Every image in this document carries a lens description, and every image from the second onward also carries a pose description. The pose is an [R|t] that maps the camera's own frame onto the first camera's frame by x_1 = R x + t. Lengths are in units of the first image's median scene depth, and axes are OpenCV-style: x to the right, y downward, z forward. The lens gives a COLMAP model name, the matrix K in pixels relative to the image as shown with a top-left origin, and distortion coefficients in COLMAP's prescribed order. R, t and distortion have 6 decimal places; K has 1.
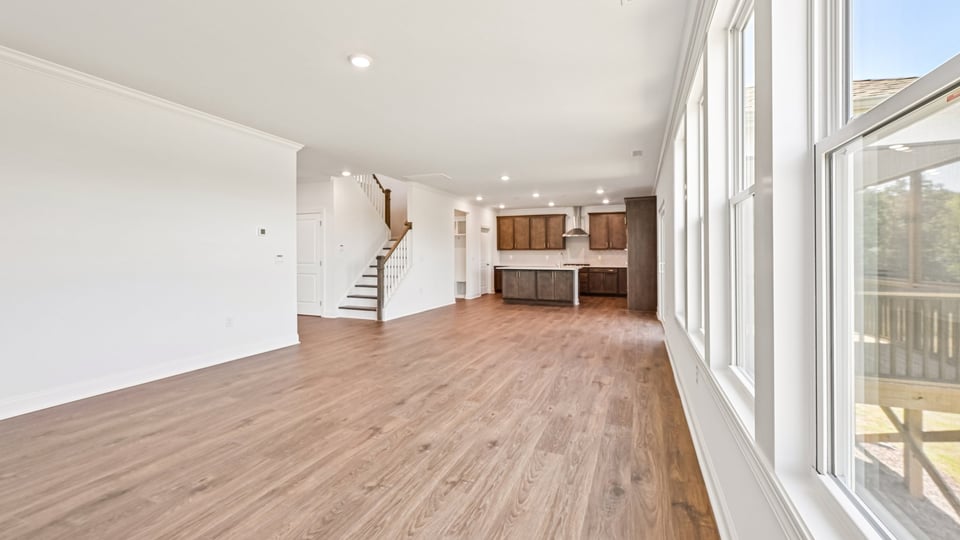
lens RADIAL K [[400.7, 0, 462.2], [0, 400.7, 253.9], [0, 0, 1]] dist [0.001090, 0.001630]
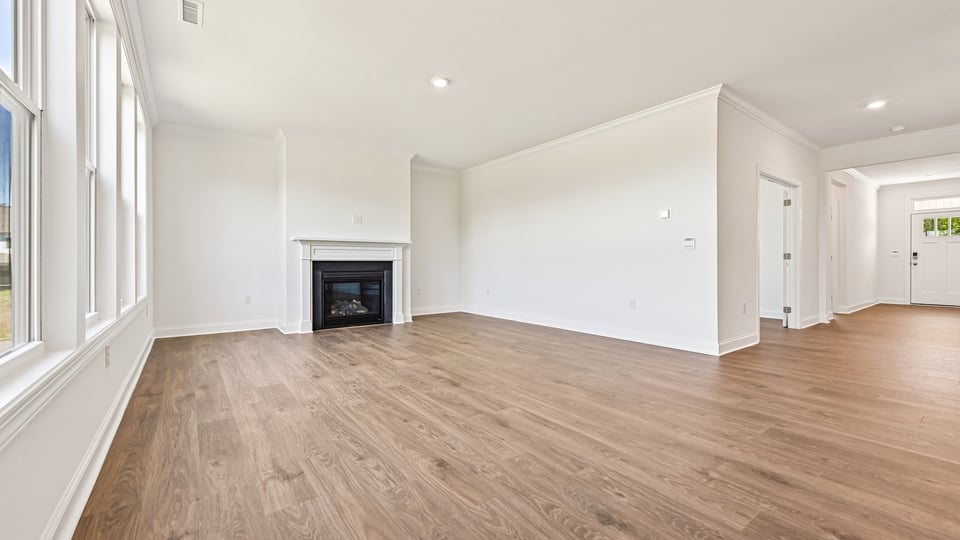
lens RADIAL K [[400.7, 0, 491.3], [0, 400.7, 266.2], [0, 0, 1]] dist [0.001090, 0.001630]
pose [[-0.482326, 0.007413, -0.875961, 0.739332], [0.005653, 0.999970, 0.005350, 0.087591], [0.875974, -0.002371, -0.482353, 1.669566]]
